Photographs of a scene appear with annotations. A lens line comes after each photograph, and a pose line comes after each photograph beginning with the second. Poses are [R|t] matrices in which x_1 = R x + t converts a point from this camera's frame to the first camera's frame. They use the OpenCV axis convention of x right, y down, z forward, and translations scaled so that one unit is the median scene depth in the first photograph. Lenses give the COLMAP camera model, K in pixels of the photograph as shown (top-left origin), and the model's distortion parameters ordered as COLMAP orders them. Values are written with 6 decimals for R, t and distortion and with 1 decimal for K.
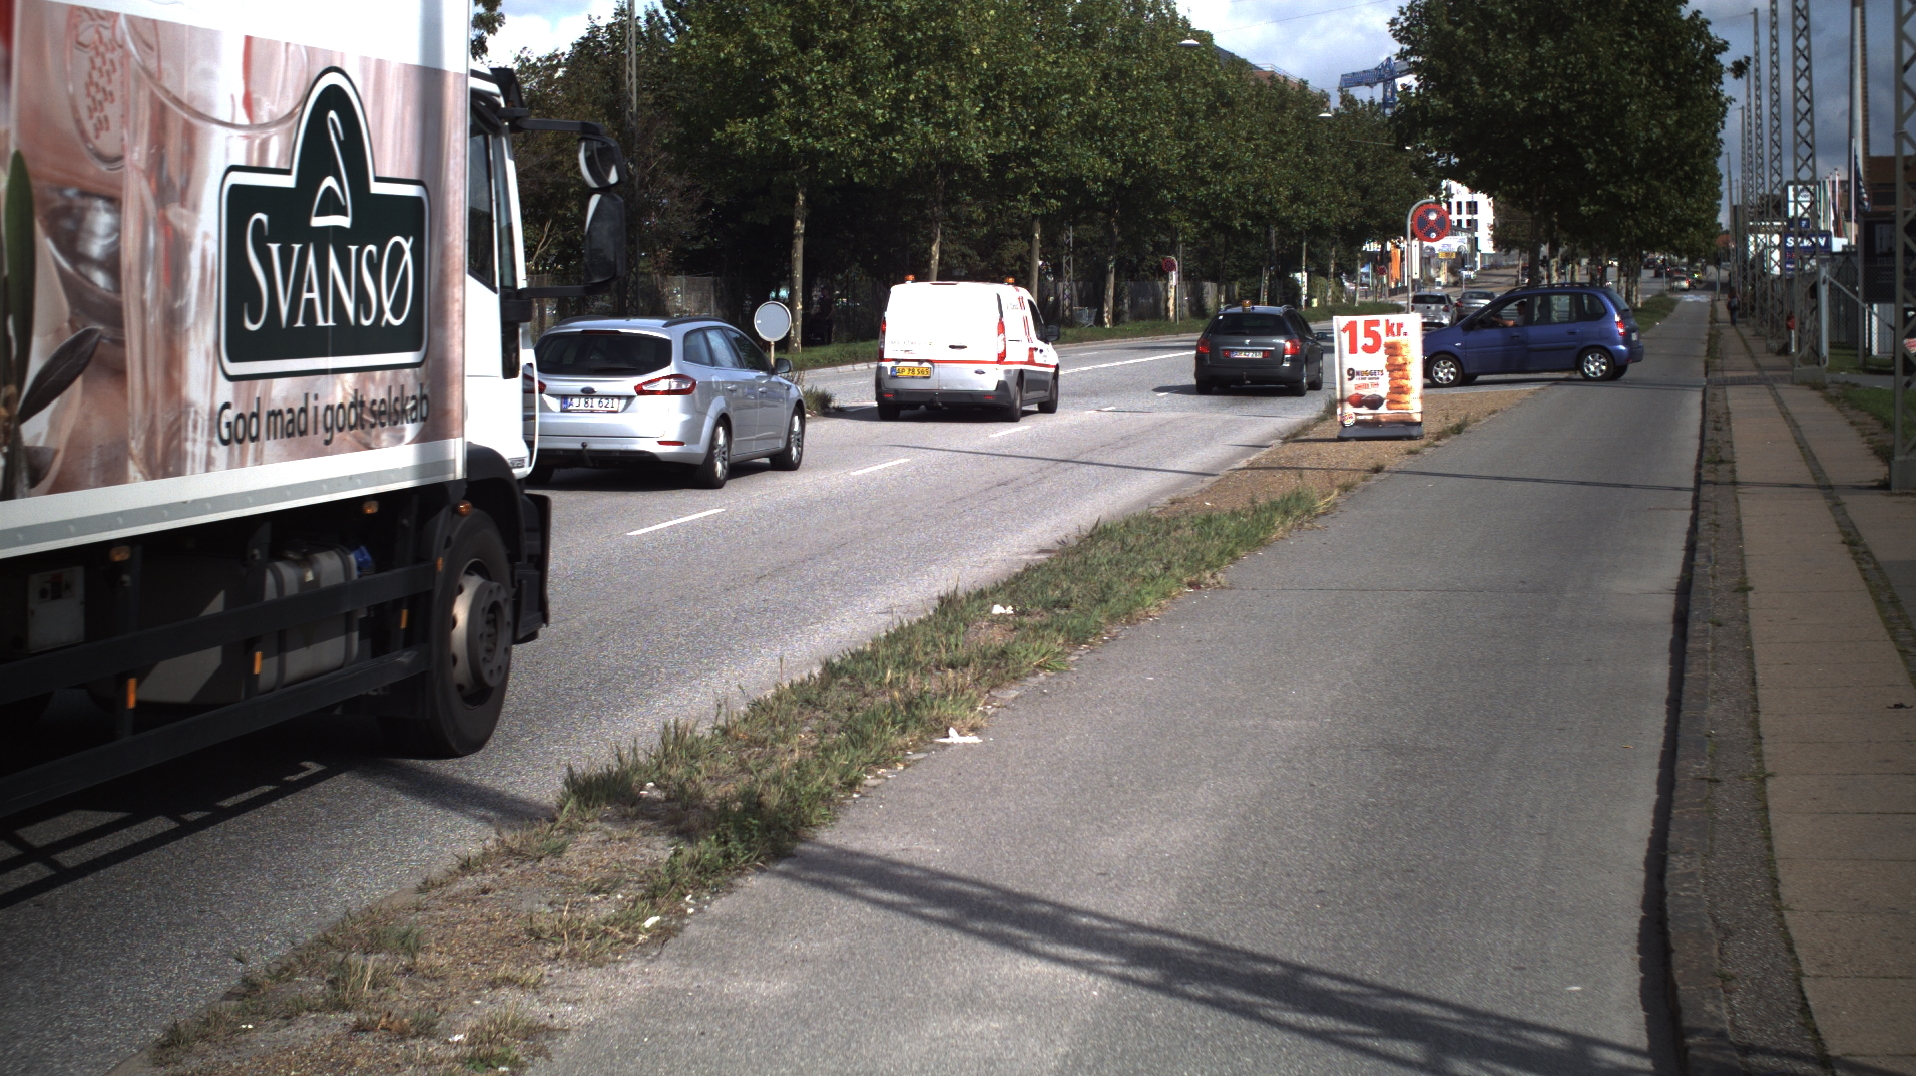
lens RADIAL K [[3480.7, 0, 958.0], [0, 3480.7, 538.0], [0, 0, 1]] dist [-0.363150, 0.920385]
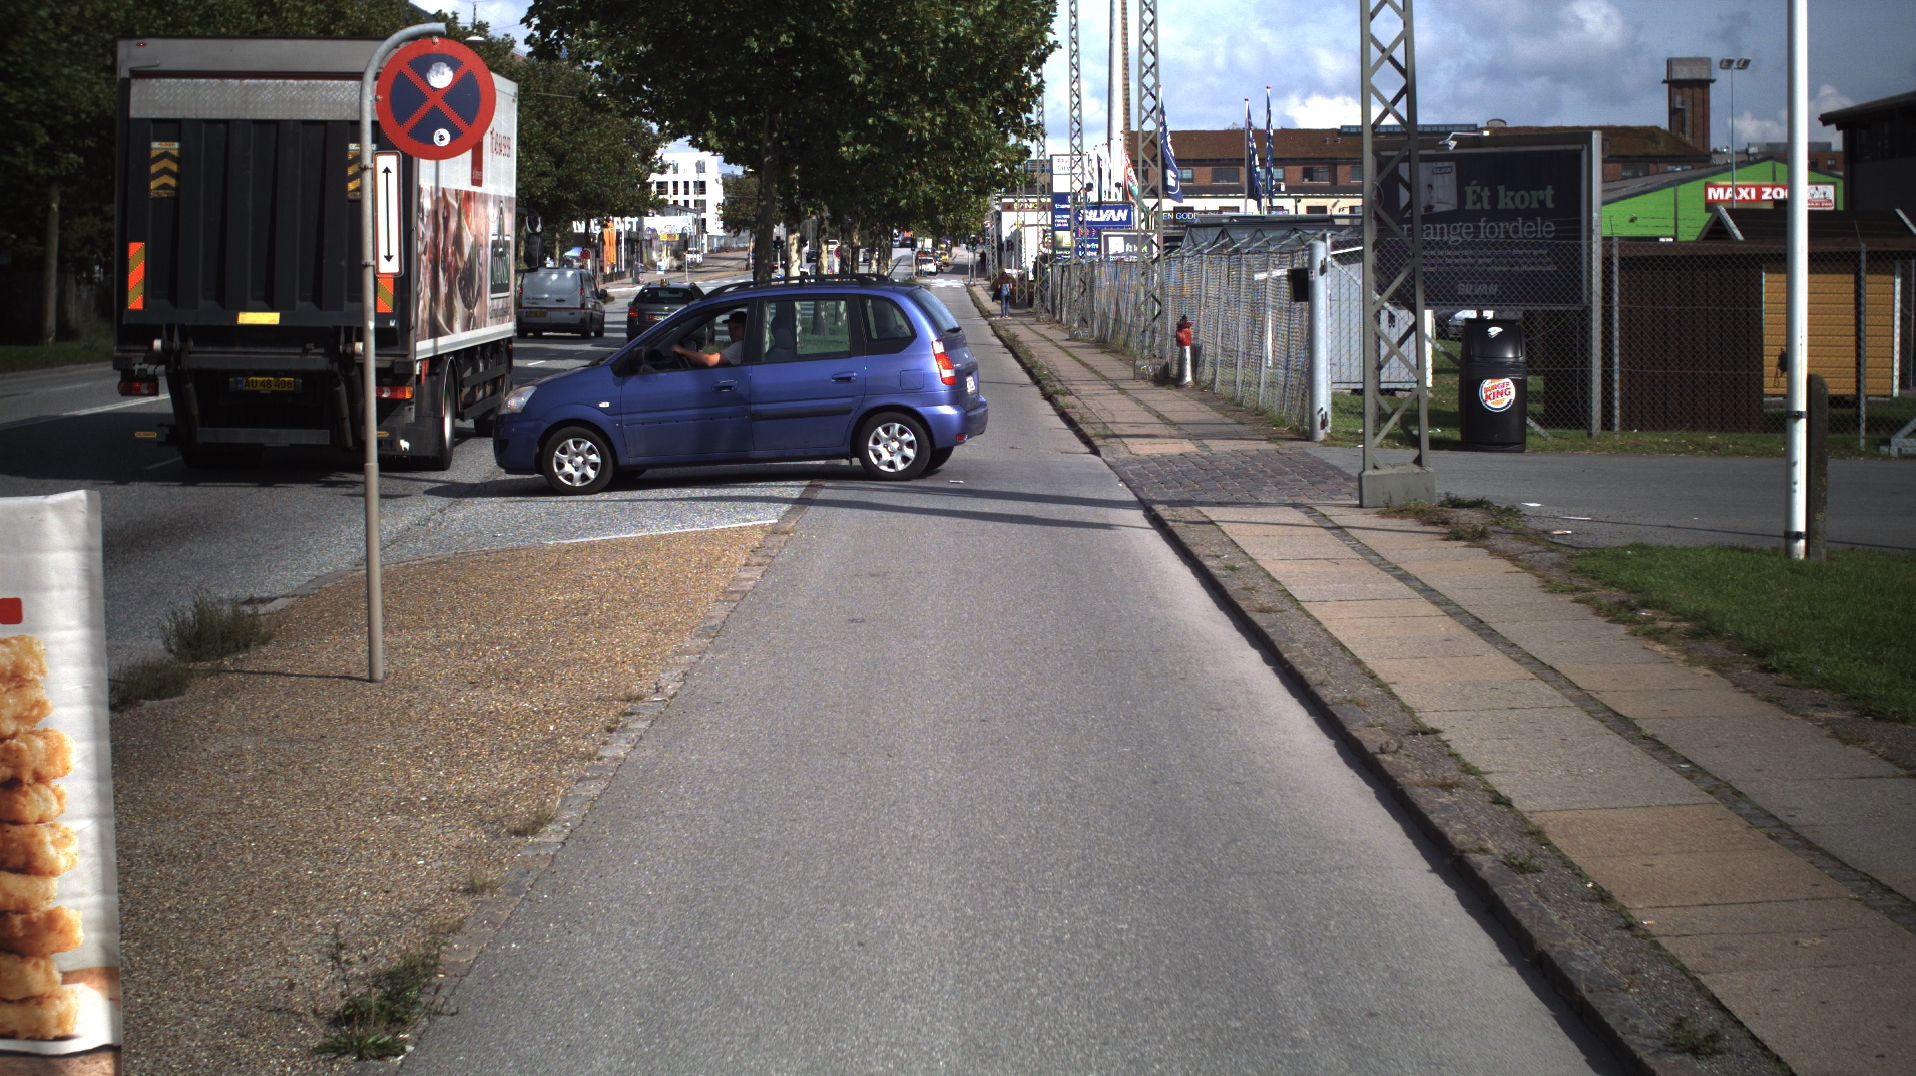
lens RADIAL K [[3480.7, 0, 958.0], [0, 3480.7, 538.0], [0, 0, 1]] dist [-0.363150, 0.920385]
pose [[0.975759, -0.012885, 0.218468, 0.064907], [0.011892, 0.999912, 0.005862, -0.029513], [-0.218525, -0.003122, 0.975826, 0.385632]]
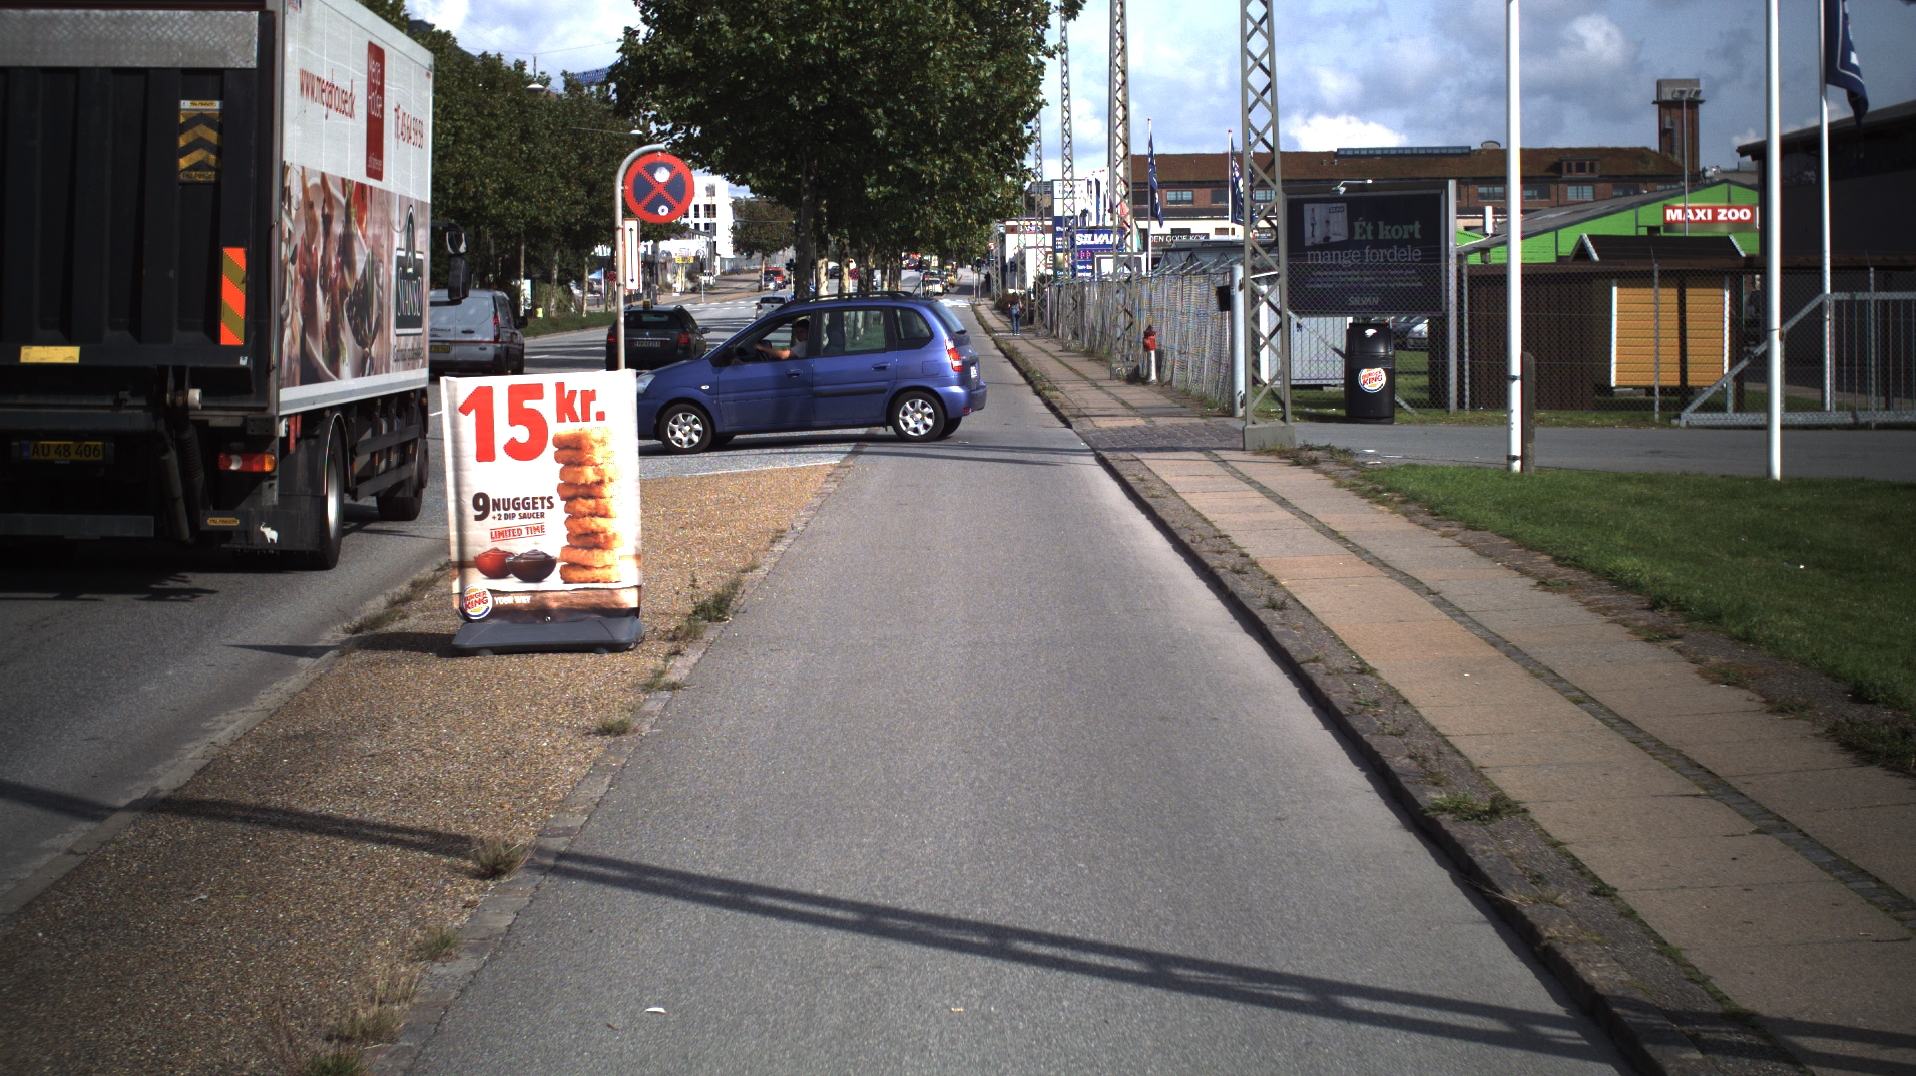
lens RADIAL K [[3480.7, 0, 958.0], [0, 3480.7, 538.0], [0, 0, 1]] dist [-0.363150, 0.920385]
pose [[0.976105, -0.016148, 0.216697, 0.035947], [0.016568, 0.999863, -0.000121, -0.019778], [-0.216665, 0.003708, 0.976239, 0.257161]]
